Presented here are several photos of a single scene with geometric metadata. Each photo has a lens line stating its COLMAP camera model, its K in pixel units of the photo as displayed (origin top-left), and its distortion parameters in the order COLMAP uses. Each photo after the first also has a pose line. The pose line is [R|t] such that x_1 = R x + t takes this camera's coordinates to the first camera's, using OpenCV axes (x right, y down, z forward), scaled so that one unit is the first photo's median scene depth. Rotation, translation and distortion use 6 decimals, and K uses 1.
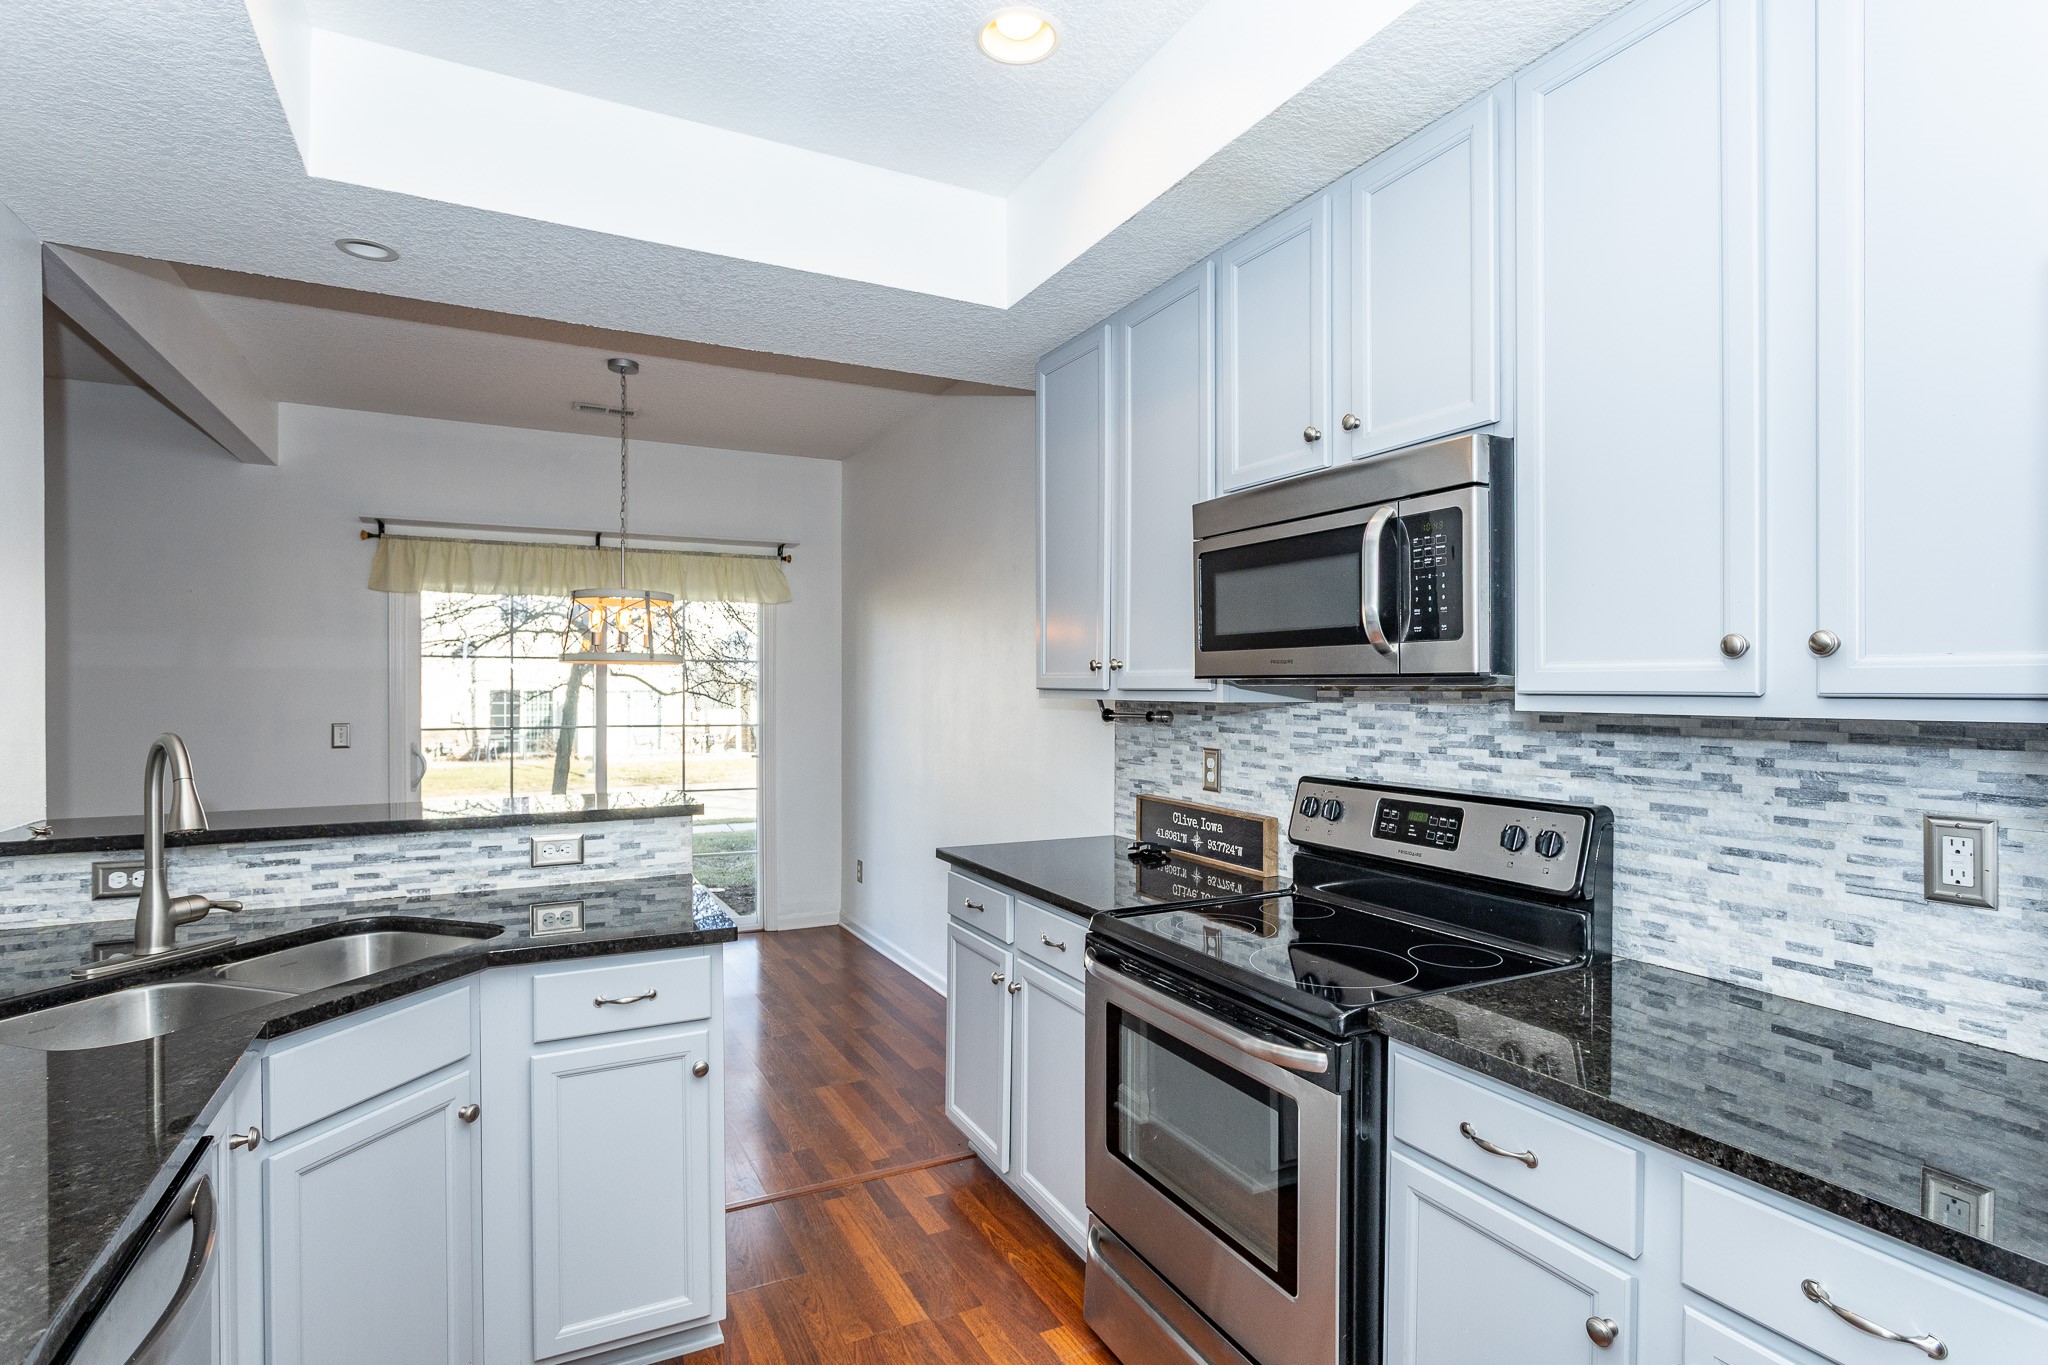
lens RADIAL K [[1010.3, 0, 1028.3], [0, 1010.3, 689.0], [0, 0, 1]] dist [-0.009766, 0.000416]
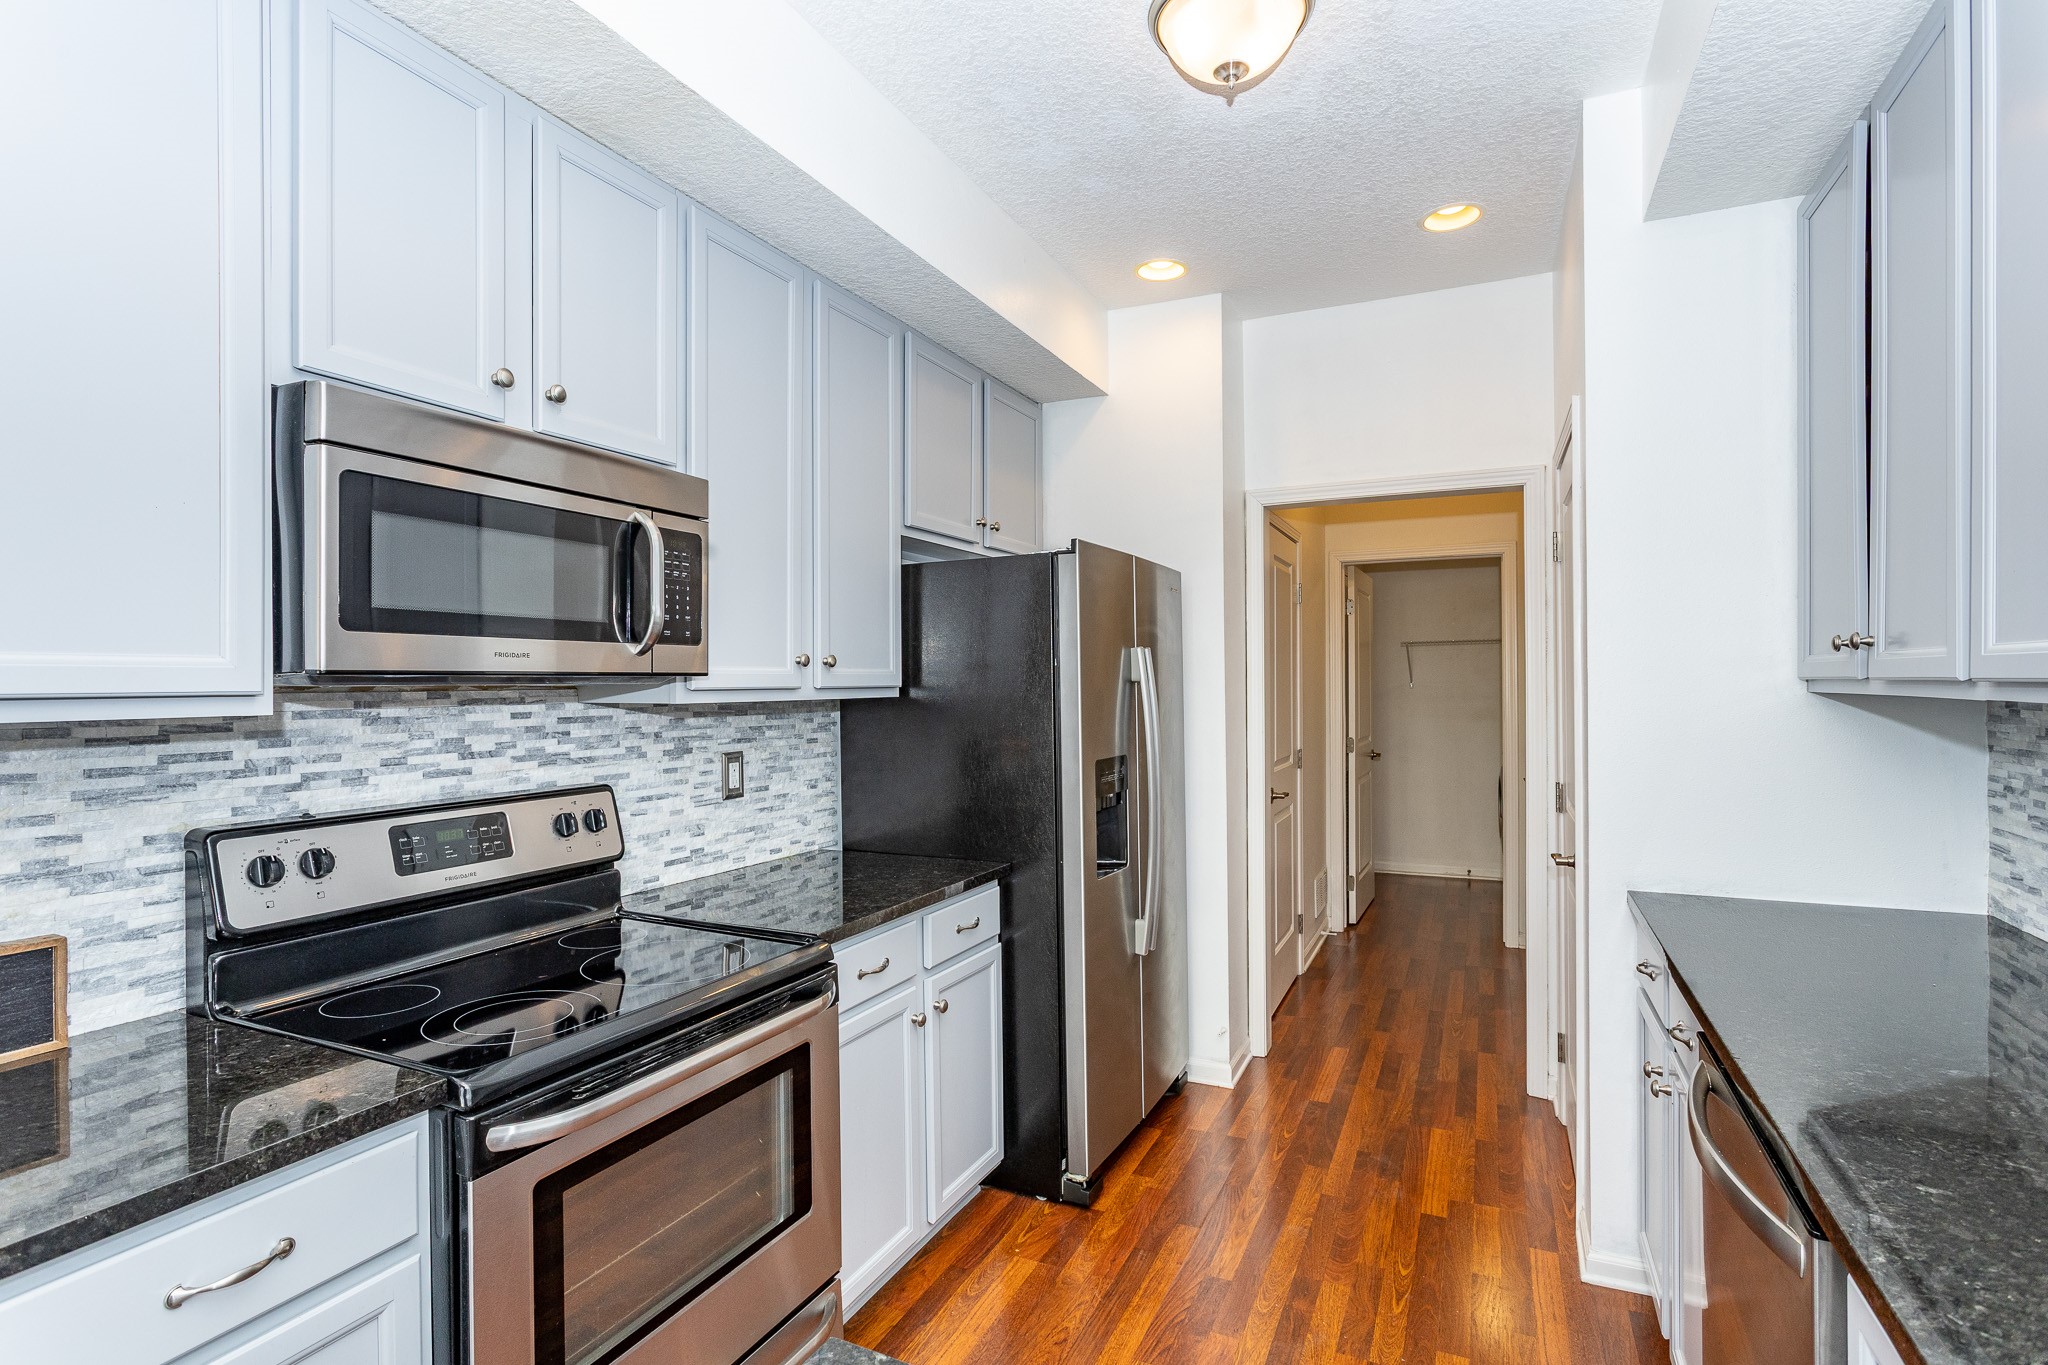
lens RADIAL K [[1005.5, 0, 1028.0], [0, 1005.5, 691.1], [0, 0, 1]] dist [-0.004679, 0.002492]
pose [[-0.610775, -0.005056, 0.791788, -0.602995], [0.007826, 0.999892, 0.012421, -0.004944], [-0.791765, 0.013783, -0.610670, 1.124922]]
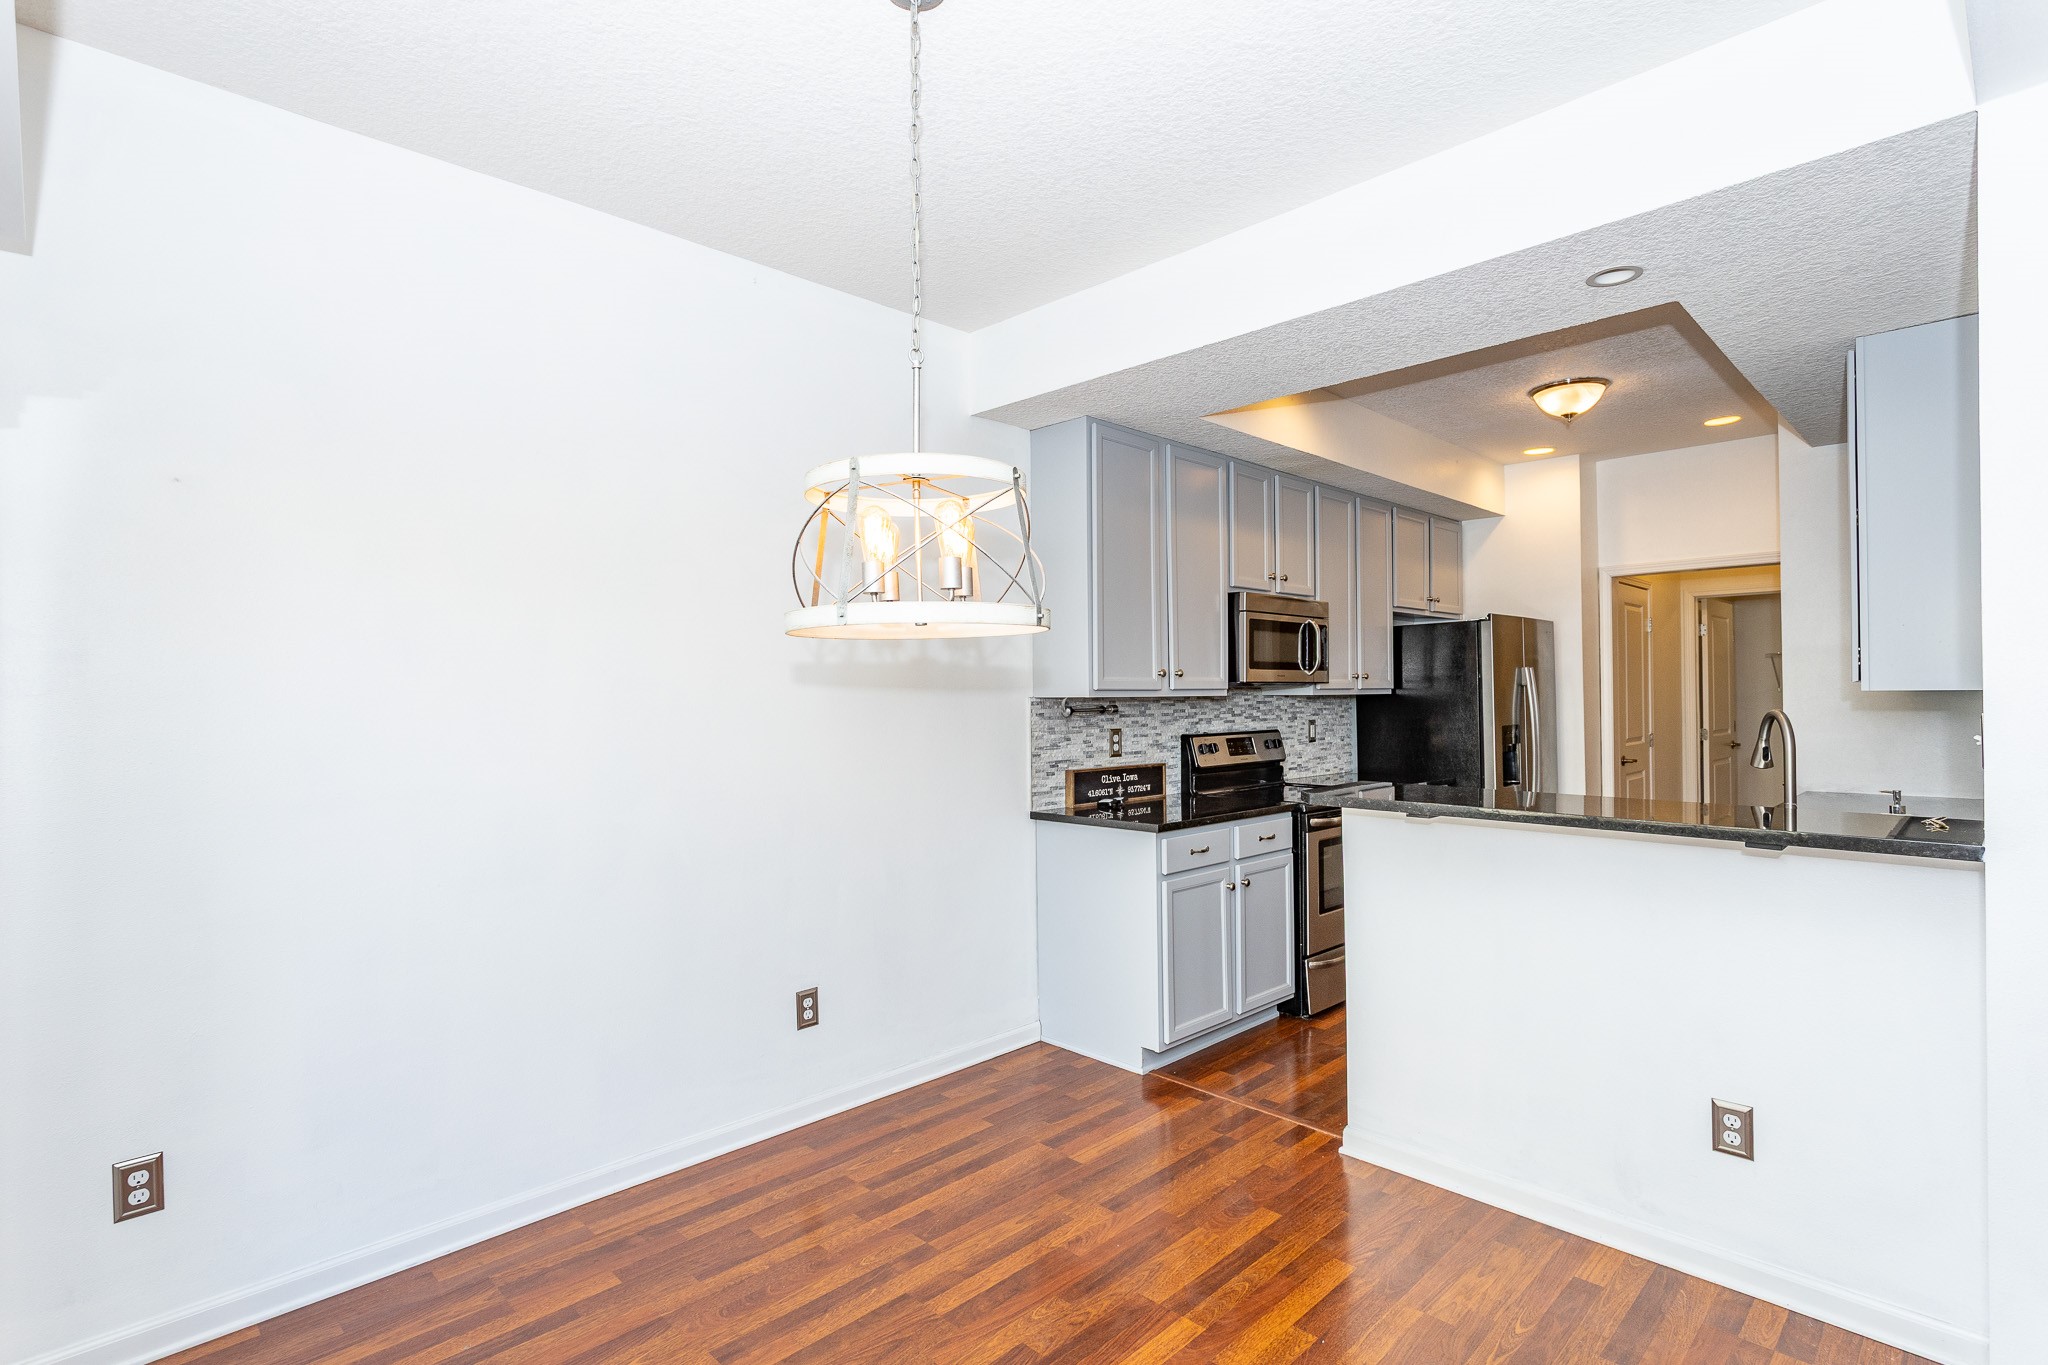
lens RADIAL K [[1001.4, 0, 1024.0], [0, 1001.4, 682.5], [0, 0, 1]] dist [-0.016177, 0.003706]
pose [[-0.294223, 0.011875, 0.955663, -1.654780], [0.010498, 0.999903, -0.009193, 0.002095], [-0.955679, 0.007328, -0.294319, 2.132441]]
